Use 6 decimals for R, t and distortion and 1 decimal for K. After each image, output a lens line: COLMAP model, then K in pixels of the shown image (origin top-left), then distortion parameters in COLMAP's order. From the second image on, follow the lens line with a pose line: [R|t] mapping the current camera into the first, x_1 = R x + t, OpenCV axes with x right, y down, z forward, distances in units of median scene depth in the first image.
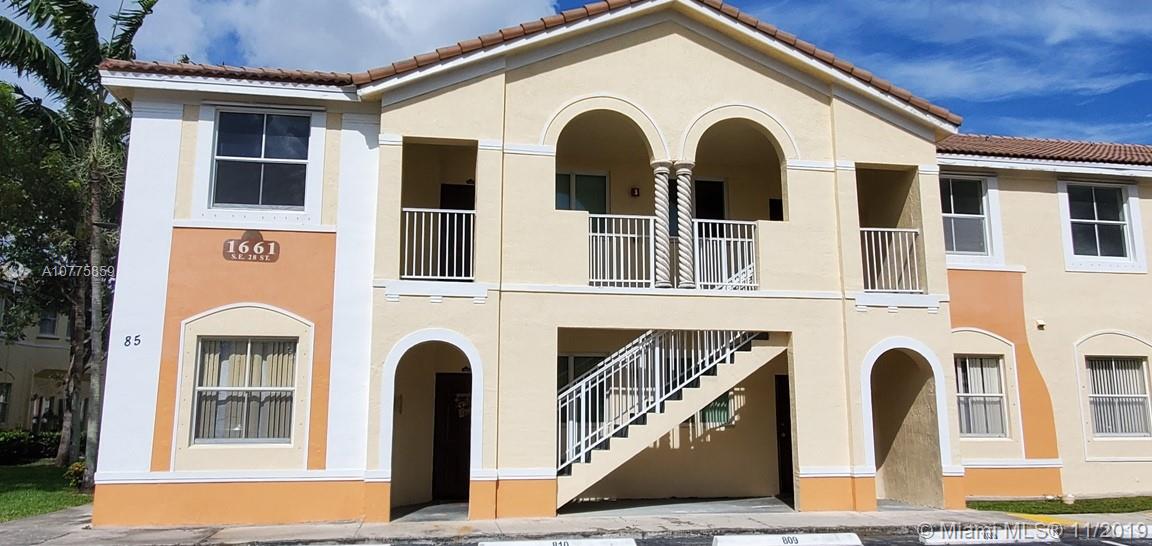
lens RADIAL K [[819.3, 0, 576.0], [0, 819.3, 273.0], [0, 0, 1]] dist [-0.006685, -0.001786]
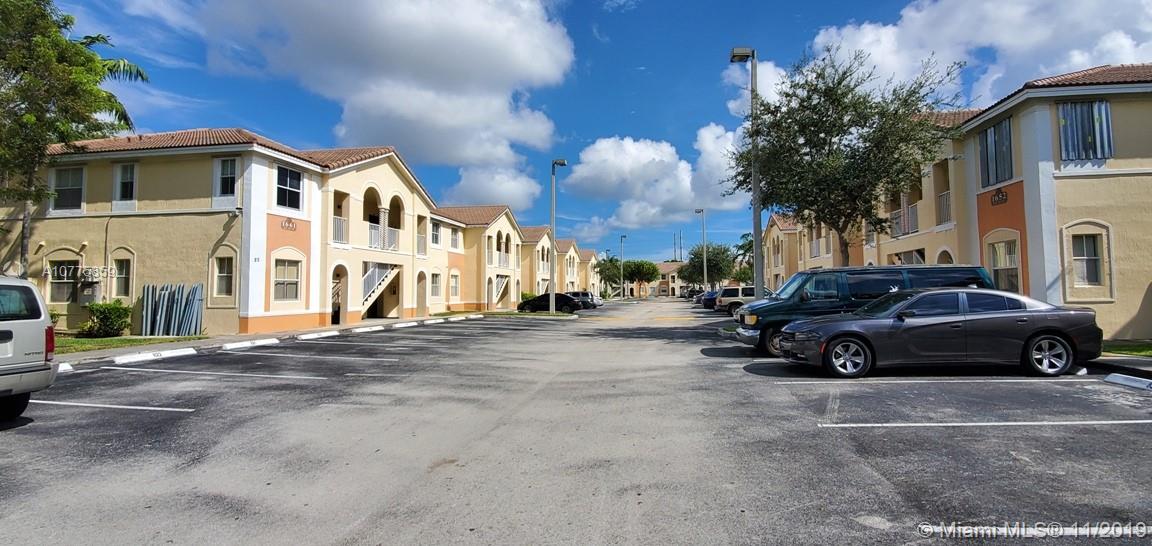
lens RADIAL K [[464.4, 0, 576.0], [0, 464.4, 273.0], [0, 0, 1]] dist [0.001383, 0.000146]
pose [[0.366363, 0.035316, 0.929802, -1.398827], [-0.160664, 0.986671, 0.025830, -0.063504], [-0.916496, -0.158849, 0.367153, -0.364028]]
